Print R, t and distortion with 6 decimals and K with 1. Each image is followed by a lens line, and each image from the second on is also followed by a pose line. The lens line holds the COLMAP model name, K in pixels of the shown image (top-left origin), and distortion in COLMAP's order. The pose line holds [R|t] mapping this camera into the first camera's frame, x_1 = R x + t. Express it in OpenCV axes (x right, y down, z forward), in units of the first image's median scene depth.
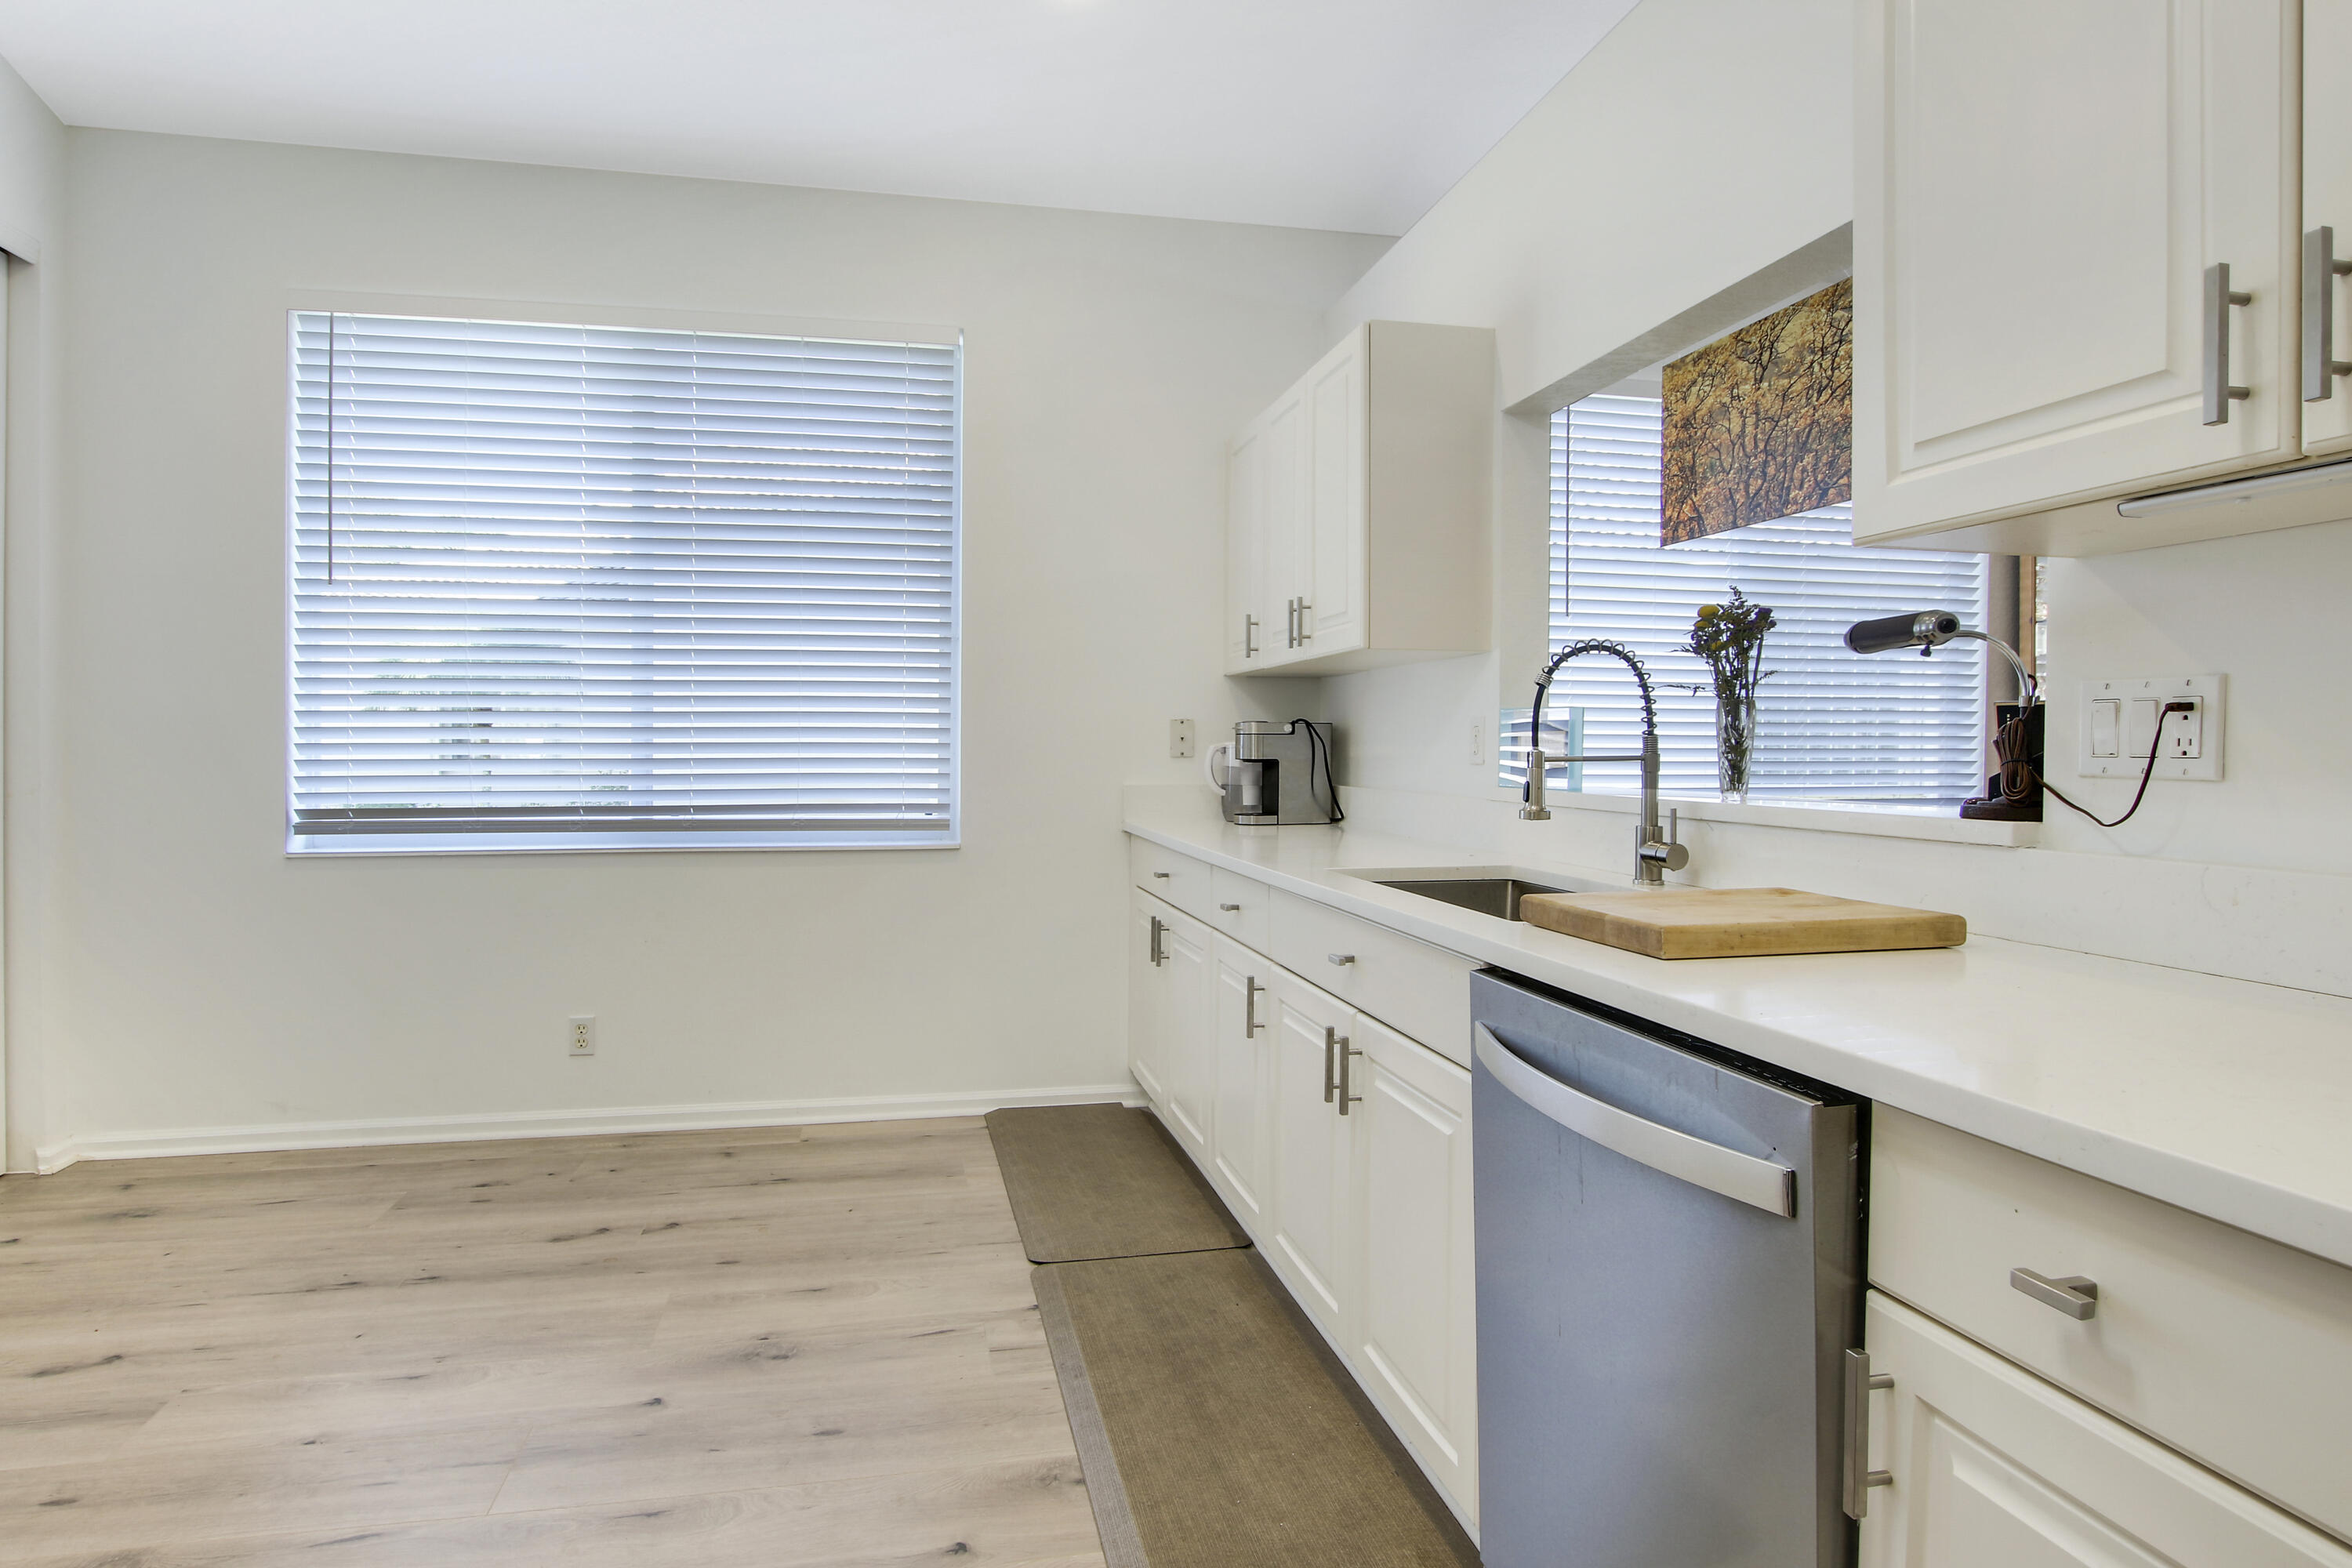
lens RADIAL K [[1228.3, 0, 1134.0], [0, 1228.3, 747.2], [0, 0, 1]] dist [-0.023439, 0.002932]
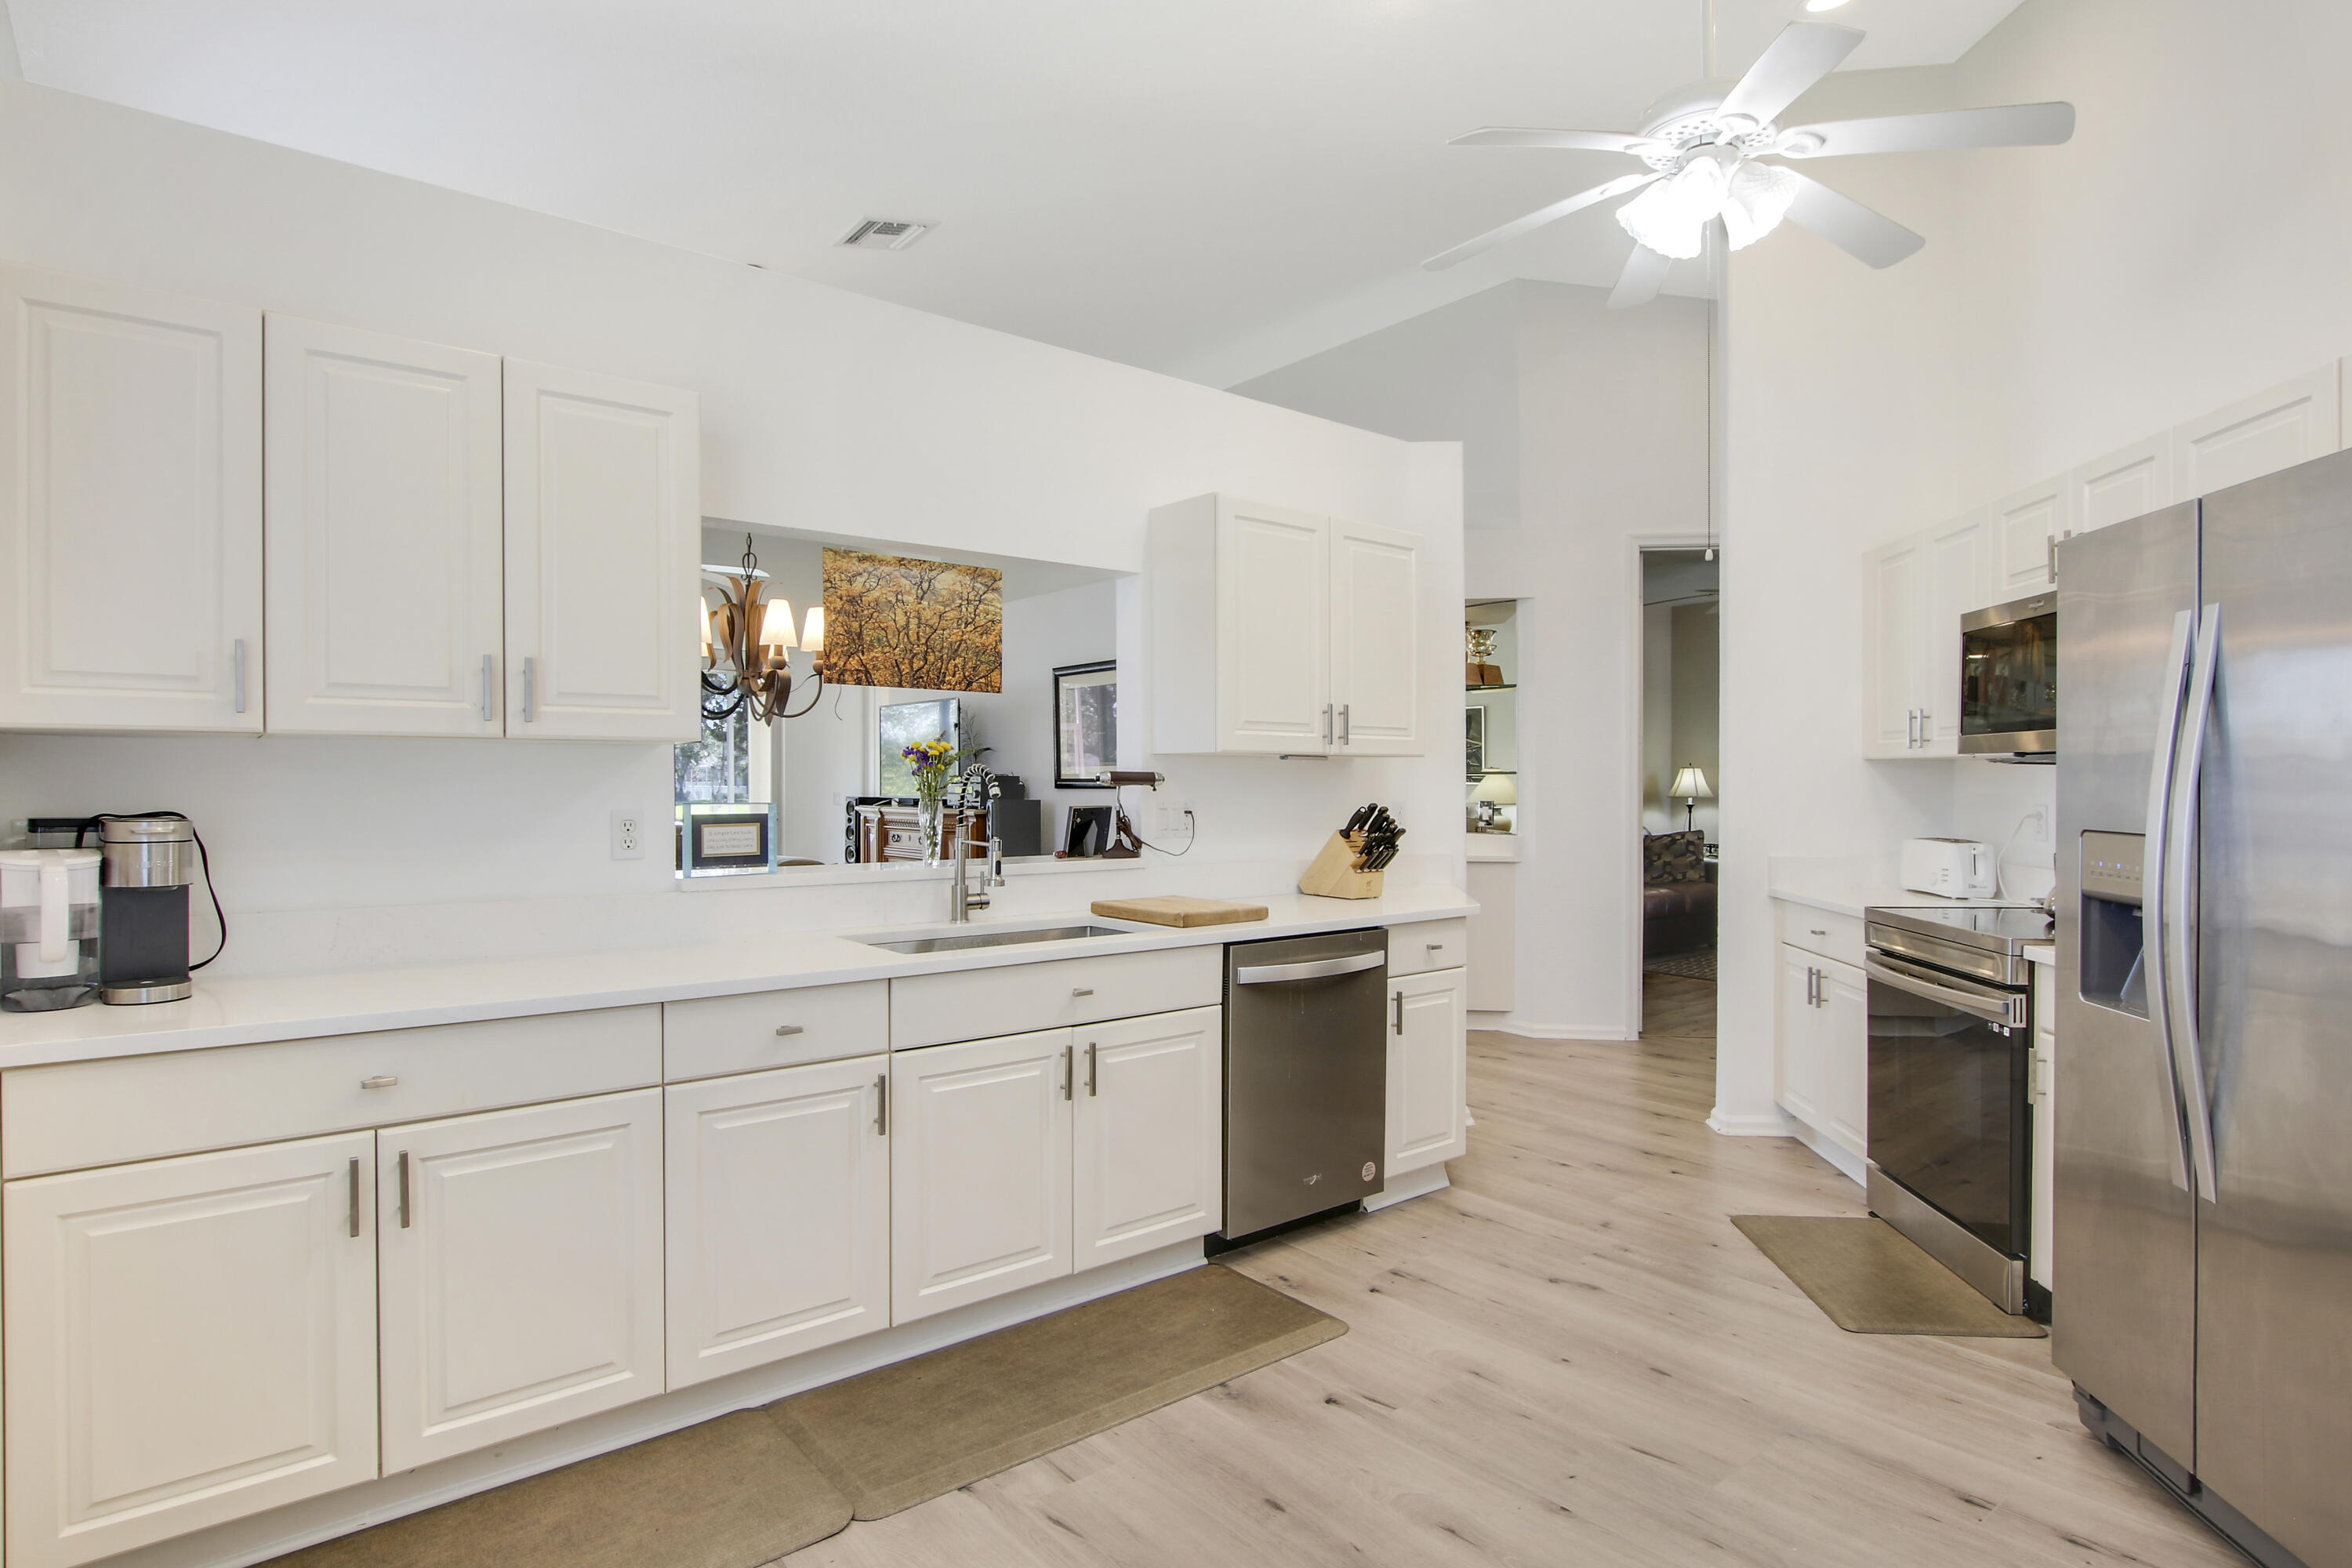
lens RADIAL K [[1228.3, 0, 1181.1], [0, 1228.3, 796.4], [0, 0, 1]] dist [-0.023439, 0.002932]
pose [[-0.454835, -0.012563, 0.890487, -1.042646], [-0.003111, 0.999917, 0.012517, -0.064471], [-0.890570, 0.002923, -0.454836, 1.403117]]
